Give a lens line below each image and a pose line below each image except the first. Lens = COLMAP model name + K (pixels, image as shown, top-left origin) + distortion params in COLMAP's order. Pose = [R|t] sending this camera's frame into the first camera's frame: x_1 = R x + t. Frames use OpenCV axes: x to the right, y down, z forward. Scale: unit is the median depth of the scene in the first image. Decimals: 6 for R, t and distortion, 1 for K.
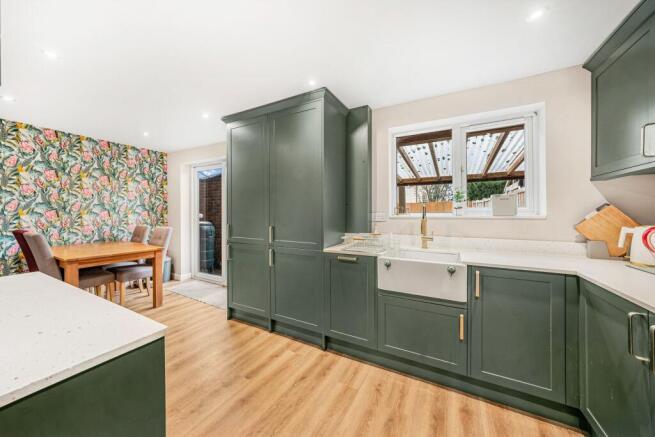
lens RADIAL K [[236.3, 0, 324.7], [0, 236.3, 214.1], [0, 0, 1]] dist [-0.006091, 0.000636]
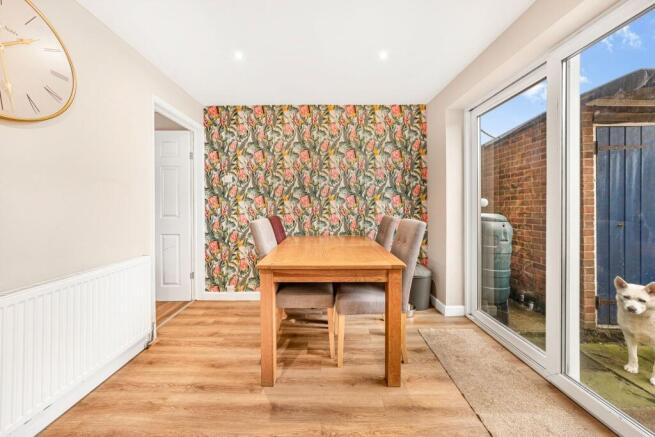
lens RADIAL K [[236.3, 0, 321.9], [0, 236.3, 205.4], [0, 0, 1]] dist [-0.006091, 0.000636]
pose [[0.474807, 0.002371, -0.880087, -0.257790], [-0.003953, 0.999992, 0.000562, 0.016319], [0.880081, 0.003213, 0.474813, 0.477541]]
